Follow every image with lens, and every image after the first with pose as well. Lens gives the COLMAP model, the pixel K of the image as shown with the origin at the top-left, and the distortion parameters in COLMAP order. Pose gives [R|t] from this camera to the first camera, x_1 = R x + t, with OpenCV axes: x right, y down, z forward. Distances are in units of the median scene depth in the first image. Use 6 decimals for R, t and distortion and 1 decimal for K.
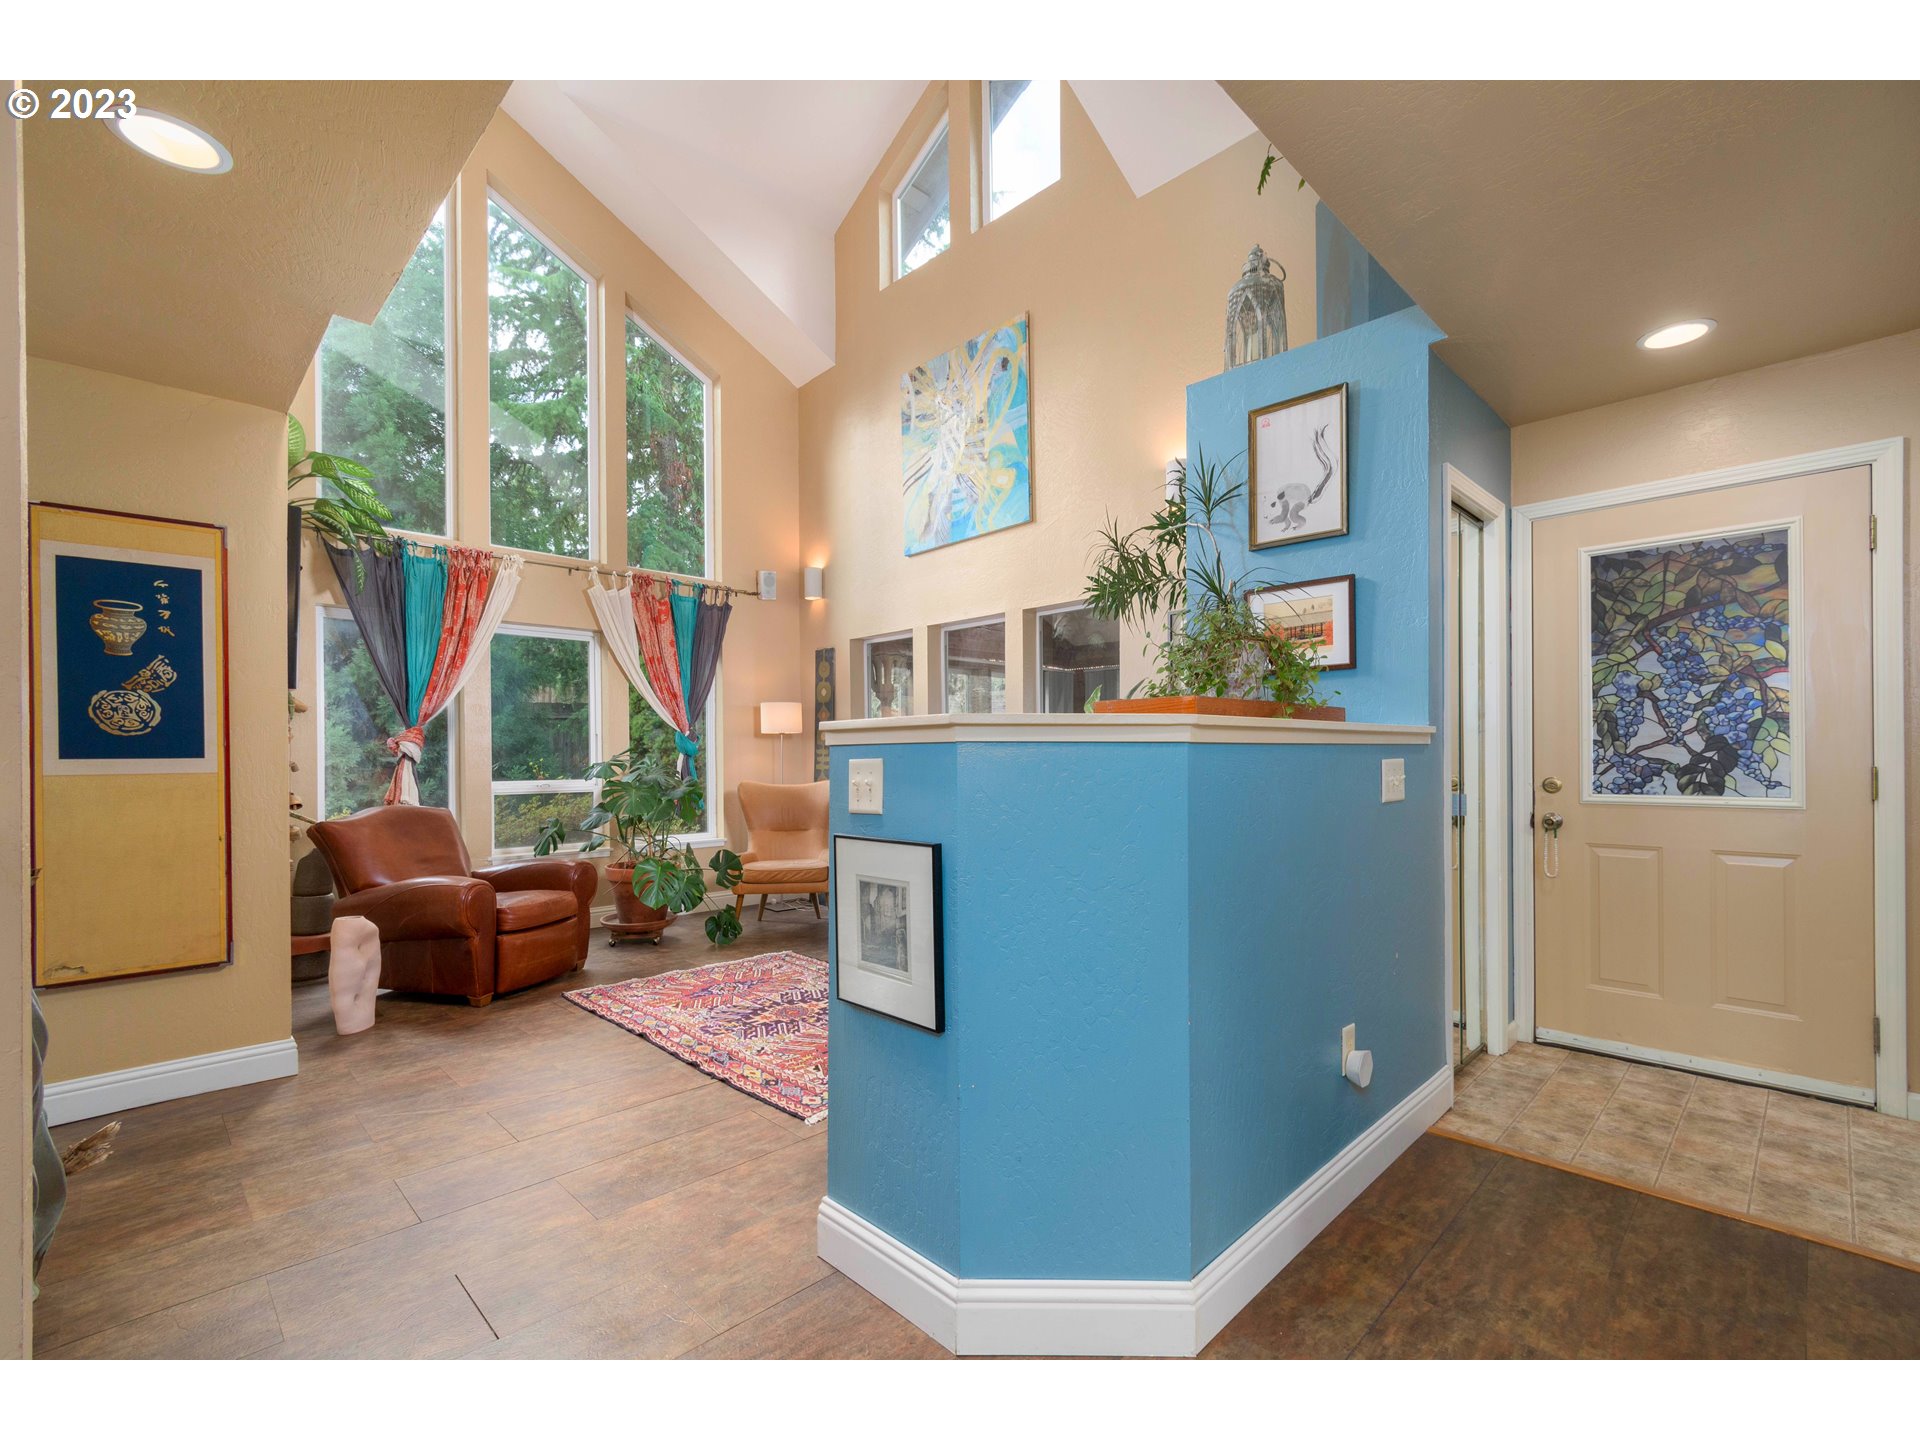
lens RADIAL K [[830.0, 0, 950.0], [0, 830.0, 754.5], [0, 0, 1]] dist [-0.002959, 0.000240]
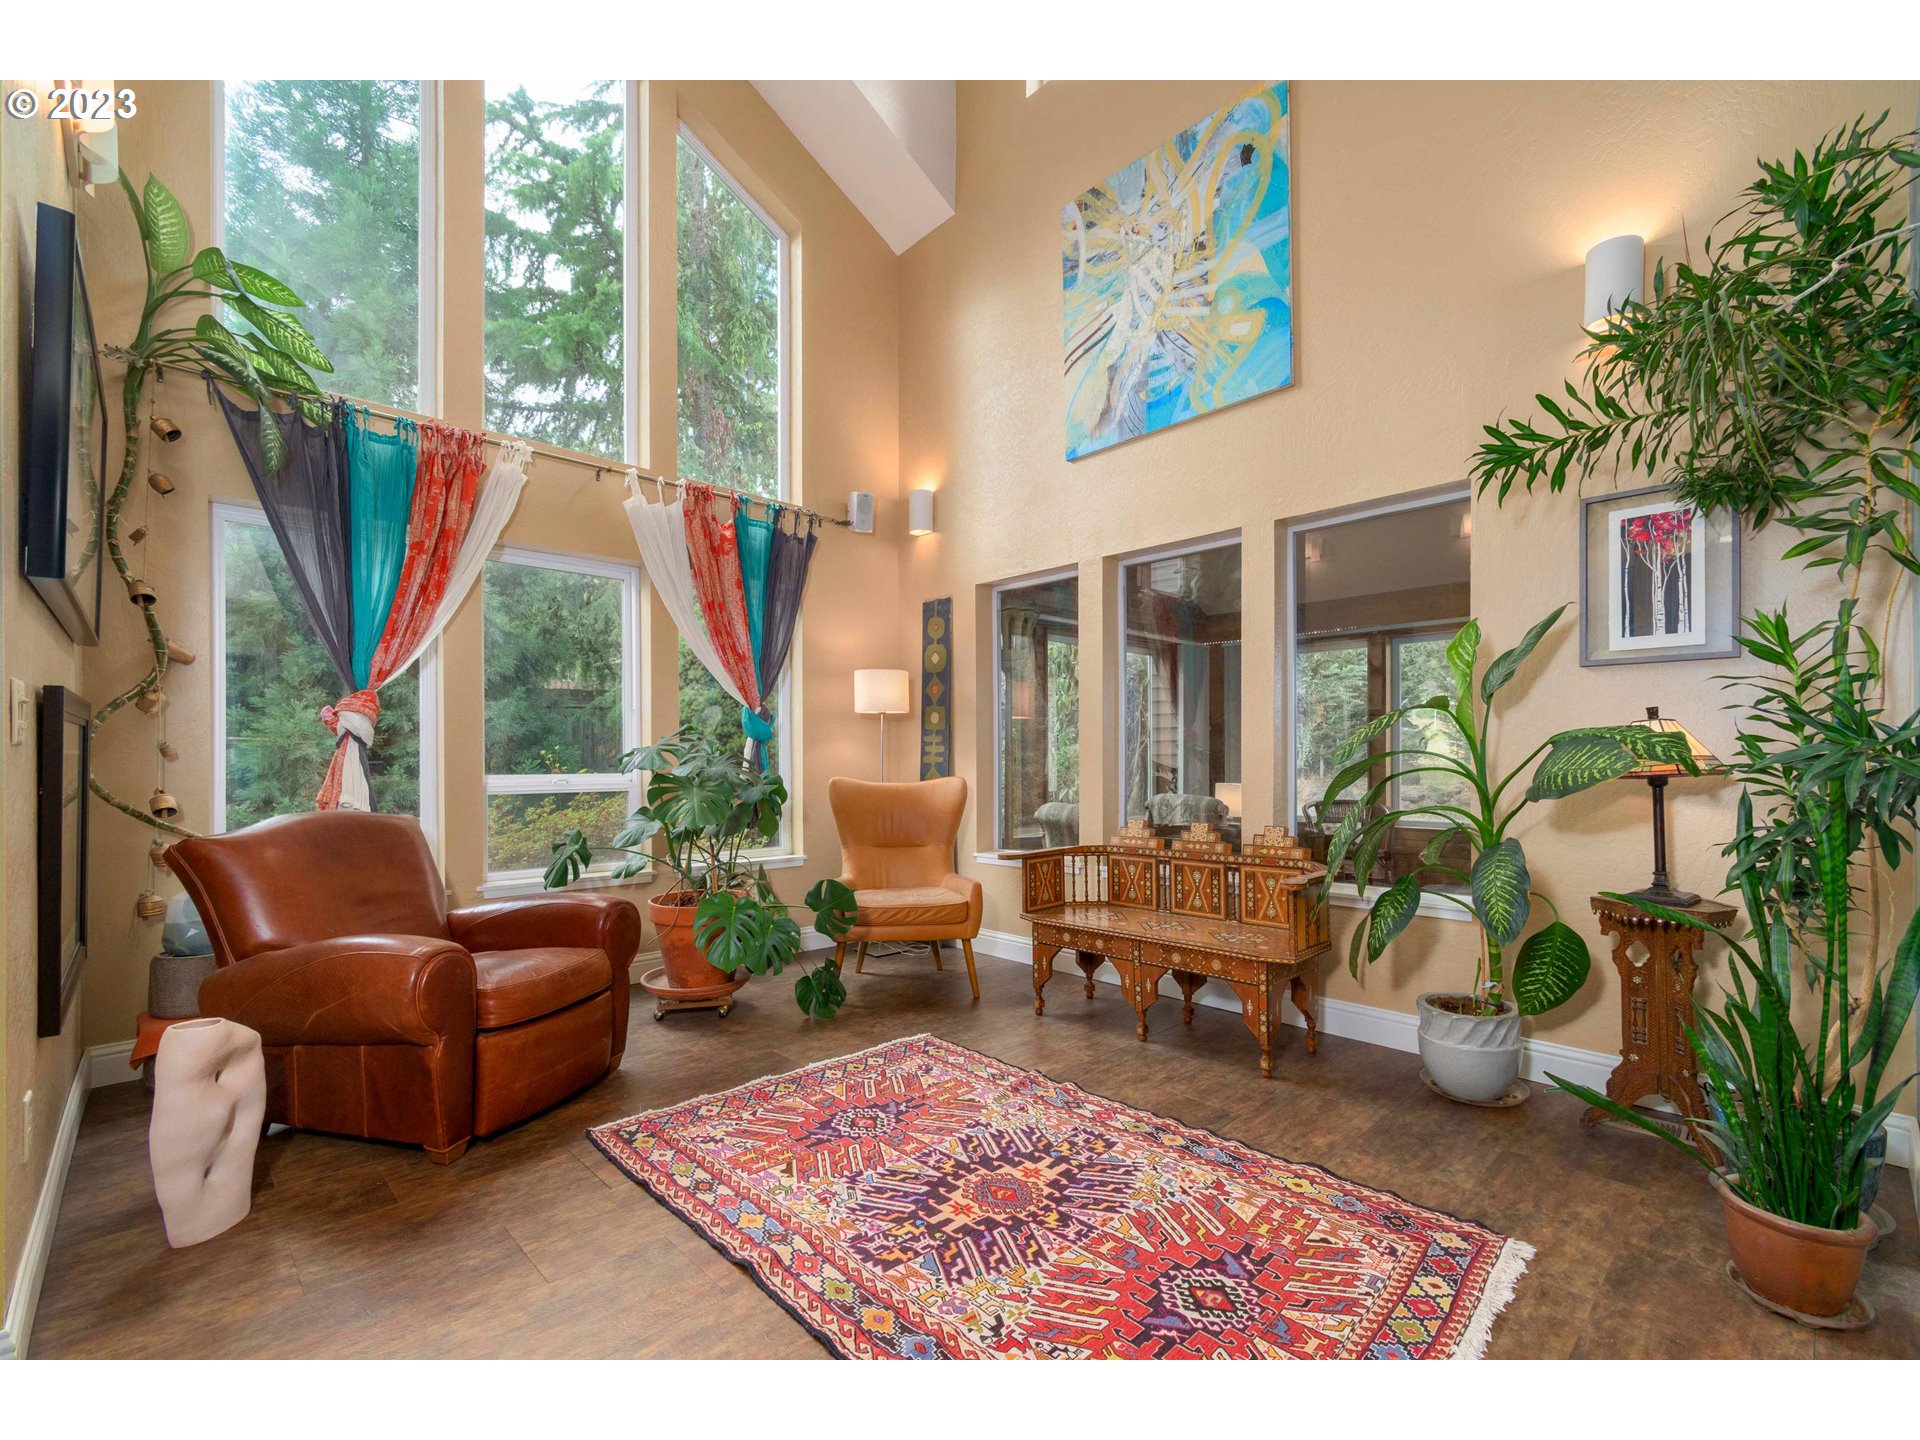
lens RADIAL K [[830.0, 0, 950.0], [0, 830.0, 754.5], [0, 0, 1]] dist [-0.002959, 0.000240]
pose [[0.999833, 0.004636, -0.017699, -0.161716], [-0.004655, 0.999989, -0.001052, 0.014939], [0.017694, 0.001134, 0.999843, 0.334328]]
